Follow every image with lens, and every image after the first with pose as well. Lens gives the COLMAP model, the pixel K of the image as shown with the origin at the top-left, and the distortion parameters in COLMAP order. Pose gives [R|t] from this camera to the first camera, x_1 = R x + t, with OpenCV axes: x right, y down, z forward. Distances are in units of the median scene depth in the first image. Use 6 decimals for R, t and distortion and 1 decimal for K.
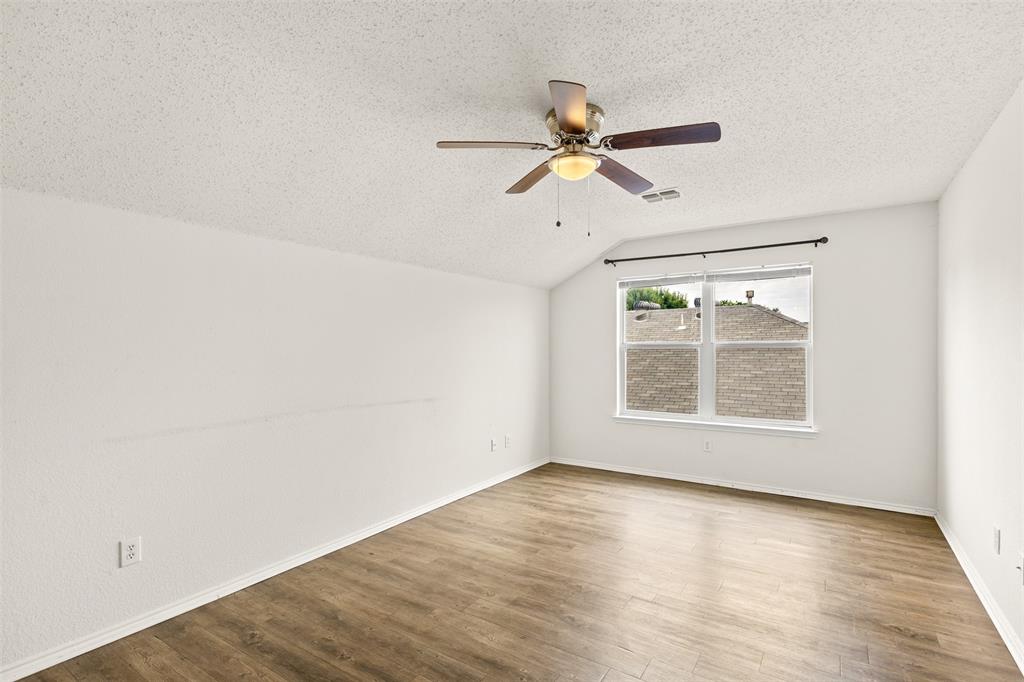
lens RADIAL K [[491.0, 0, 512.0], [0, 491.0, 341.0], [0, 0, 1]] dist [0.002507, 0.000184]
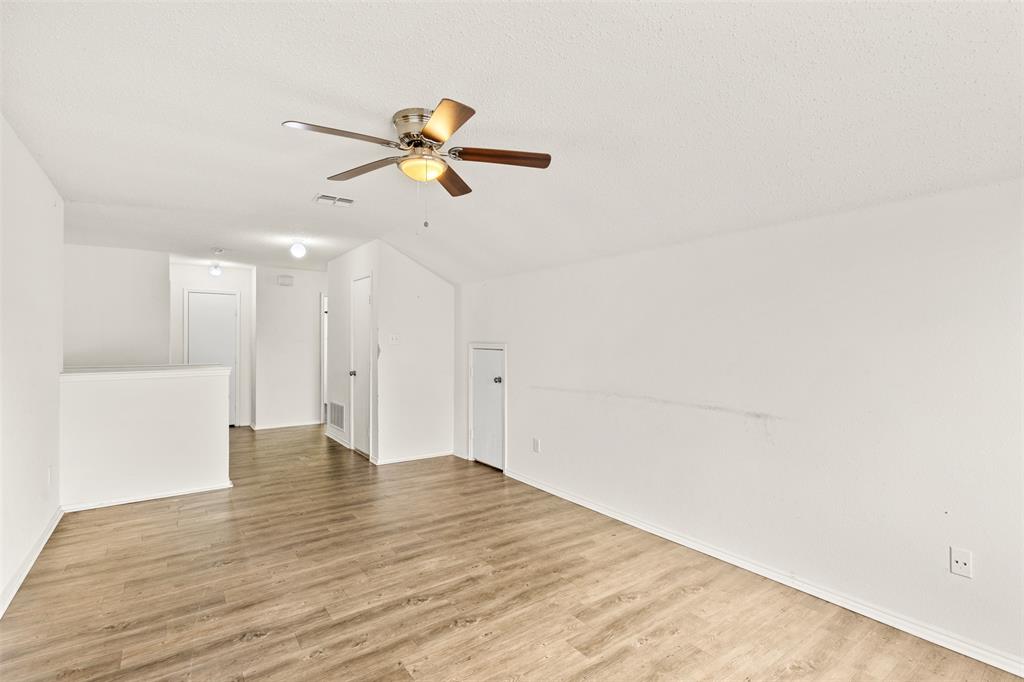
lens RADIAL K [[491.0, 0, 512.0], [0, 491.0, 341.0], [0, 0, 1]] dist [0.002507, 0.000184]
pose [[-0.370219, 0.007131, -0.928917, 0.850954], [0.020687, 0.999786, -0.000570, 0.011875], [0.928714, -0.019428, -0.370287, 1.311894]]
